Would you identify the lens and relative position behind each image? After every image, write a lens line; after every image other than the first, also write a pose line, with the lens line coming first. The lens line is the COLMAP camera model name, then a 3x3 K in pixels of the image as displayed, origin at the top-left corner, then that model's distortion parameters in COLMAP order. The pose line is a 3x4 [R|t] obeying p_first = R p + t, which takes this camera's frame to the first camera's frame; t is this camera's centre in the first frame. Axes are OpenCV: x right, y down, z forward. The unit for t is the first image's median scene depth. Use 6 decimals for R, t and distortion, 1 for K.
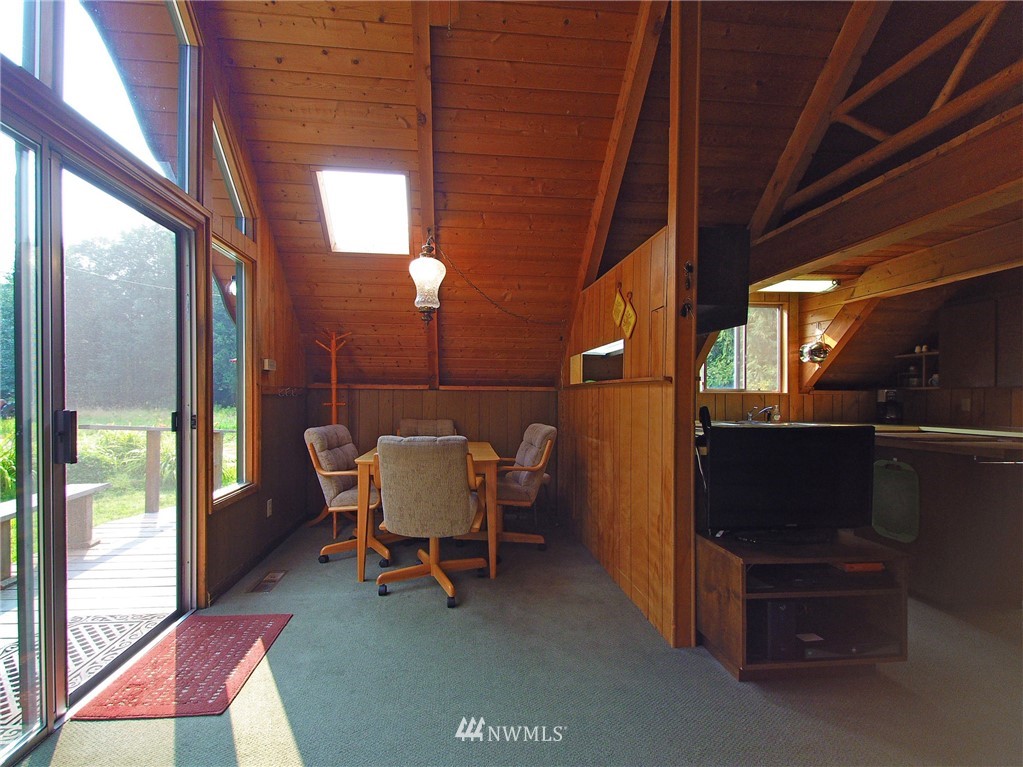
lens RADIAL K [[465.2, 0, 509.3], [0, 465.2, 403.8], [0, 0, 1]] dist [0.003492, 0.000741]
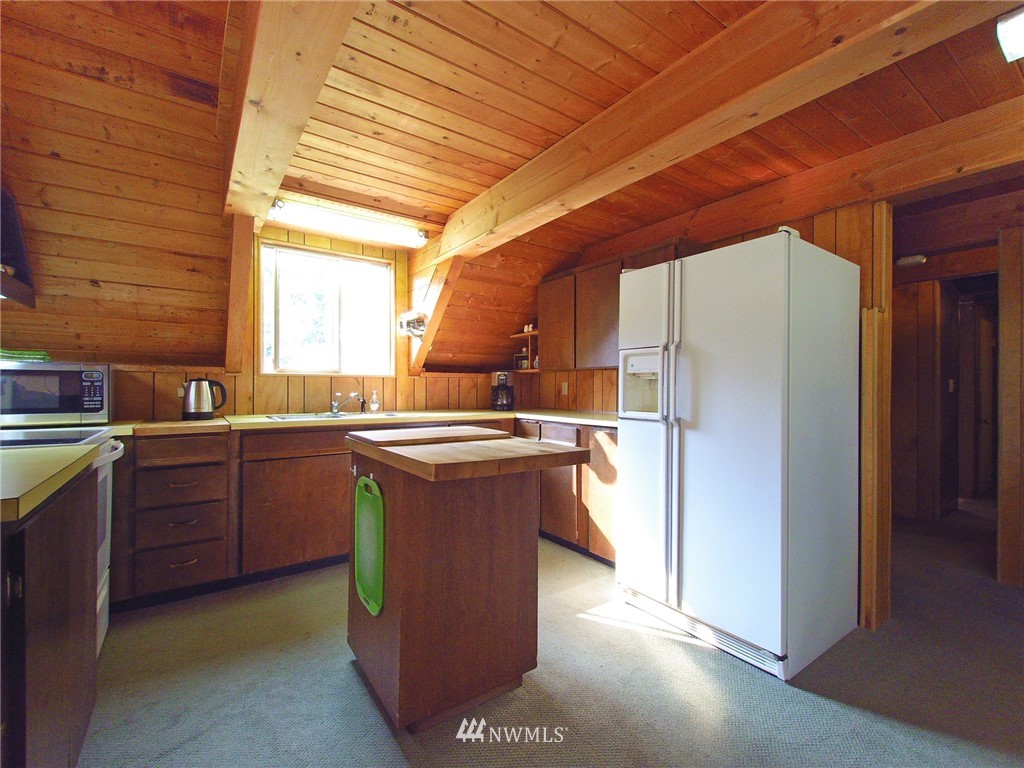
lens RADIAL K [[451.3, 0, 522.5], [0, 451.3, 380.5], [0, 0, 1]] dist [-0.000220, -0.001120]
pose [[0.862283, 0.003210, 0.506417, 0.436628], [0.005334, 0.999867, -0.015419, -0.000729], [-0.506399, 0.015997, 0.862151, 0.248945]]
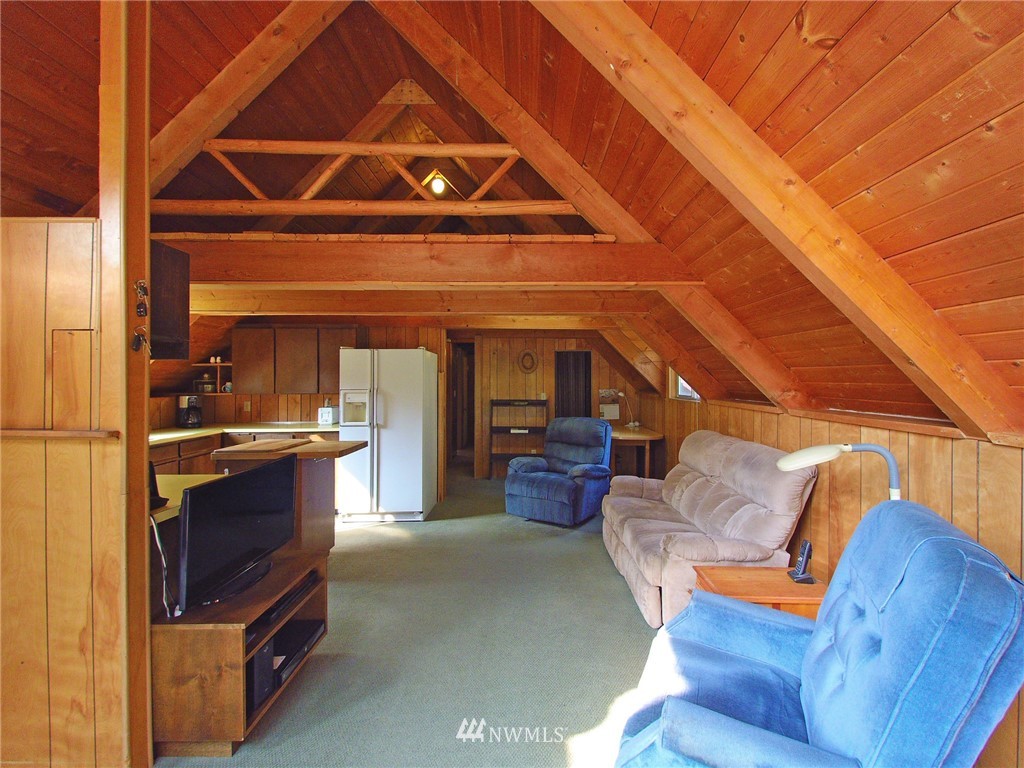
lens RADIAL K [[451.3, 0, 522.5], [0, 451.3, 380.5], [0, 0, 1]] dist [-0.000220, -0.001120]
pose [[0.098366, -0.010316, 0.995097, -0.149785], [0.014105, 0.999860, 0.008971, -0.068138], [-0.995050, 0.013153, 0.098498, 0.147345]]
